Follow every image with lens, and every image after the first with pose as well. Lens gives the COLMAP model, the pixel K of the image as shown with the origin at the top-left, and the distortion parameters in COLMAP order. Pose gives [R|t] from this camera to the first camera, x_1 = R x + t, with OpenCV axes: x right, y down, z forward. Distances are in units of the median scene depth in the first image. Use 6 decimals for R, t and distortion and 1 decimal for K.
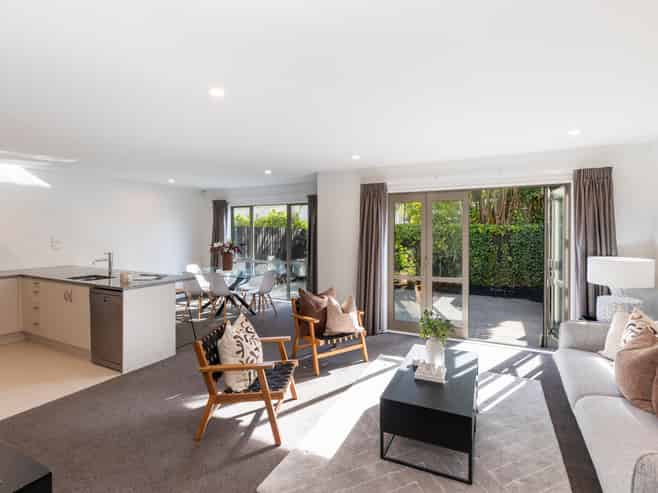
lens RADIAL K [[341.9, 0, 327.6], [0, 341.9, 236.4], [0, 0, 1]] dist [-0.003551, -0.000094]
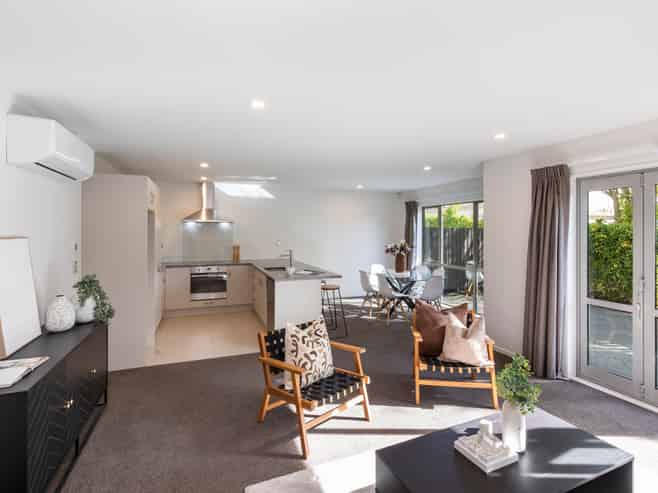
lens RADIAL K [[341.9, 0, 327.6], [0, 341.9, 236.4], [0, 0, 1]] dist [-0.003551, -0.000094]
pose [[0.753587, 0.011867, -0.657241, 0.320219], [-0.014986, 0.999887, 0.000872, -0.003949], [0.657177, 0.009193, 0.753680, 0.197338]]
